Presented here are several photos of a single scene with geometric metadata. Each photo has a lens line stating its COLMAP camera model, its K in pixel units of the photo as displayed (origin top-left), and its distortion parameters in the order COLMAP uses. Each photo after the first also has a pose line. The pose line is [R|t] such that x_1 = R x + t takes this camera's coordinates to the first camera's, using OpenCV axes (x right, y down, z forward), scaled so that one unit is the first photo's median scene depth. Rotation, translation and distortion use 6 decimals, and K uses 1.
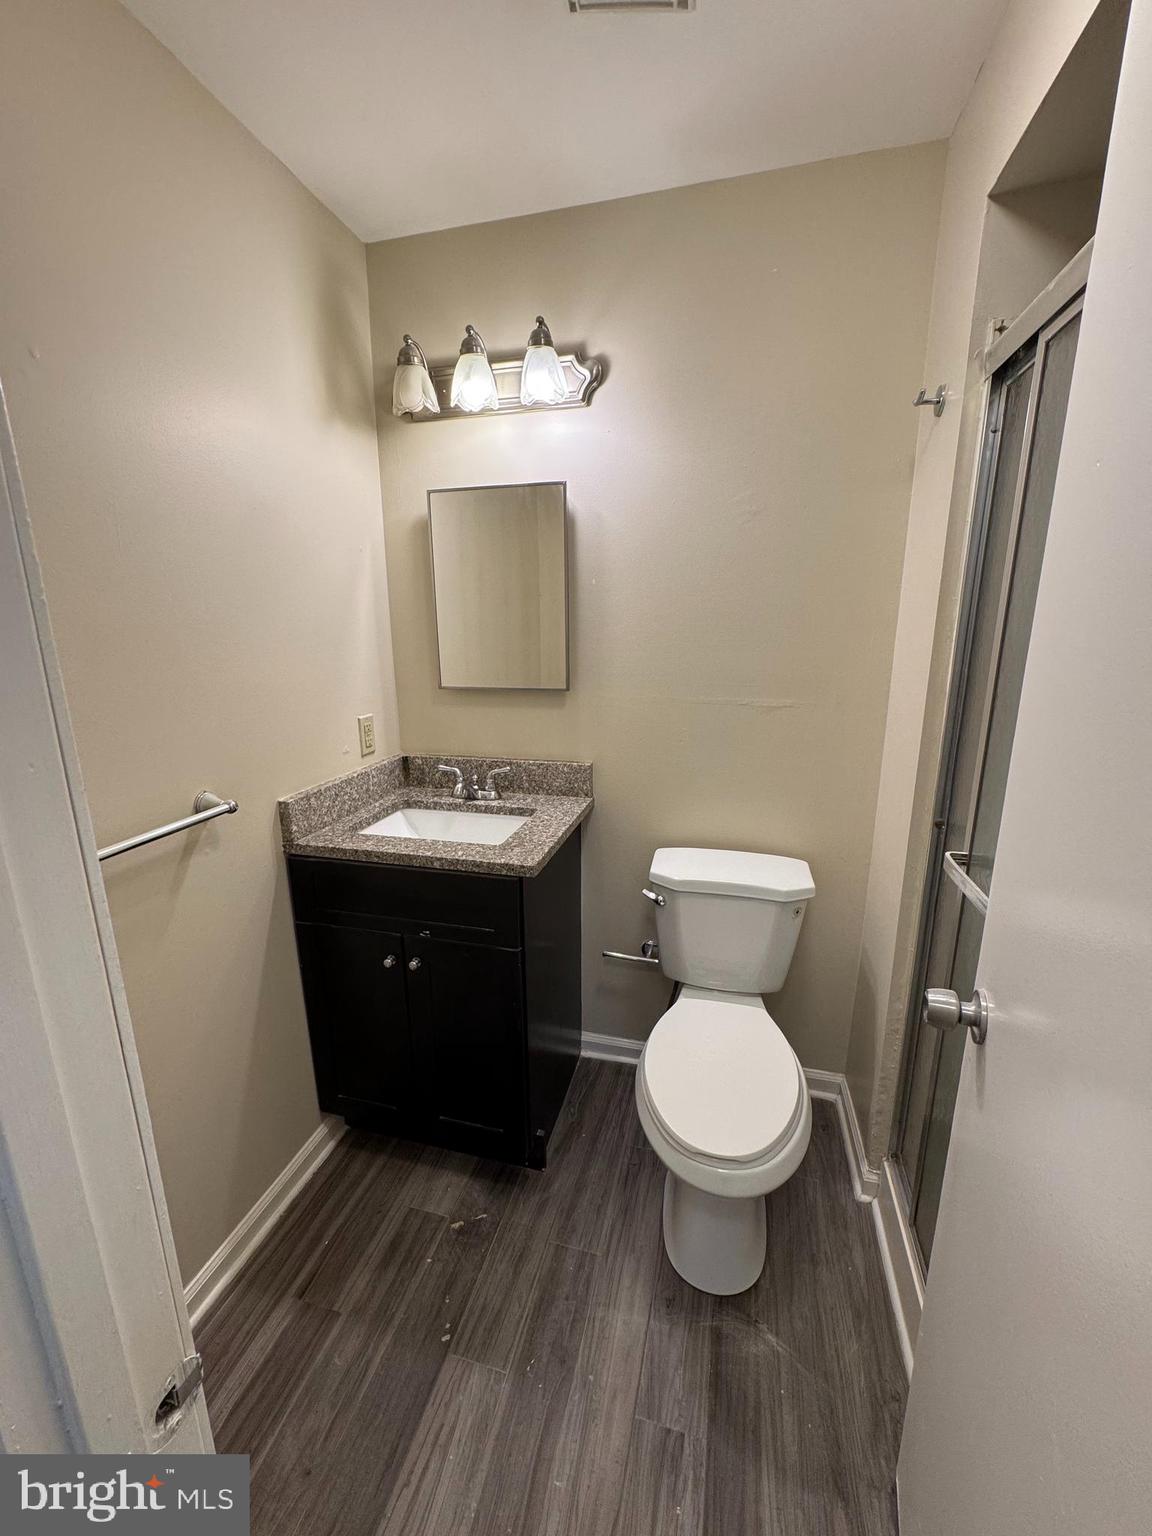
lens RADIAL K [[611.8, 0, 577.3], [0, 611.8, 766.5], [0, 0, 1]] dist [-0.003647, 0.000499]
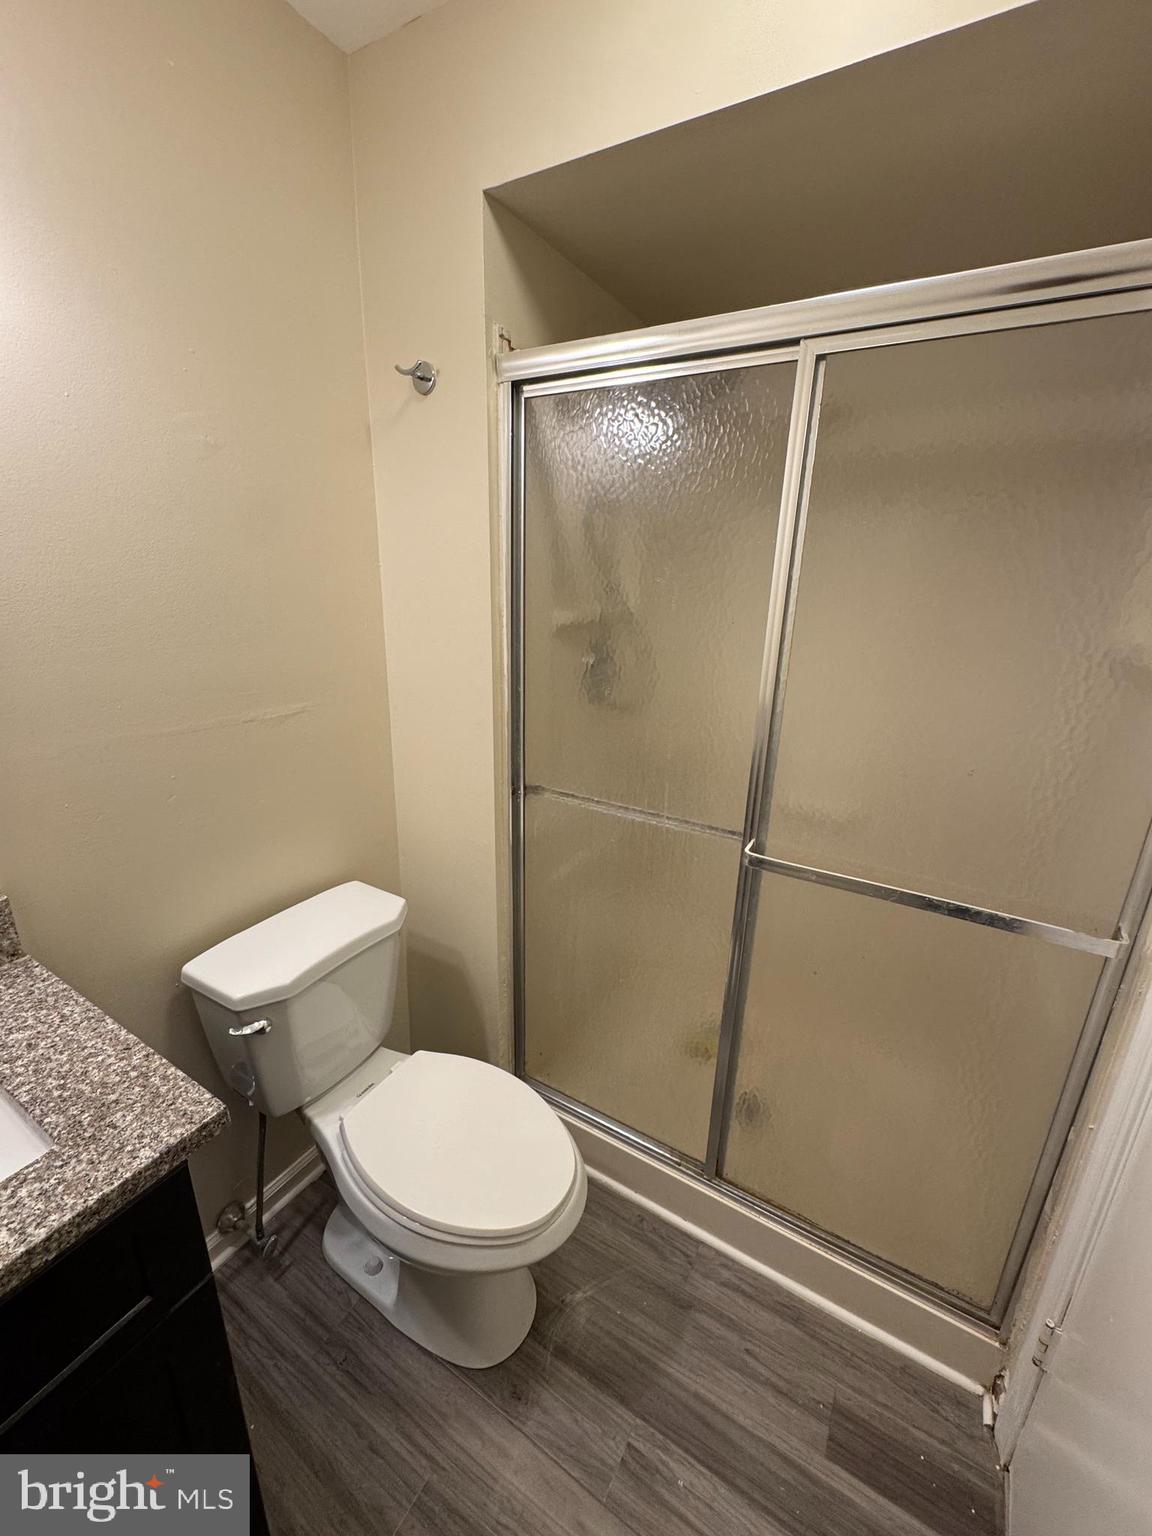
lens RADIAL K [[611.8, 0, 577.3], [0, 611.8, 766.5], [0, 0, 1]] dist [-0.003647, 0.000499]
pose [[0.276999, -0.270210, 0.922095, -0.408754], [0.196763, 0.955260, 0.220821, -0.180470], [-0.940508, 0.120267, 0.317773, 0.539493]]
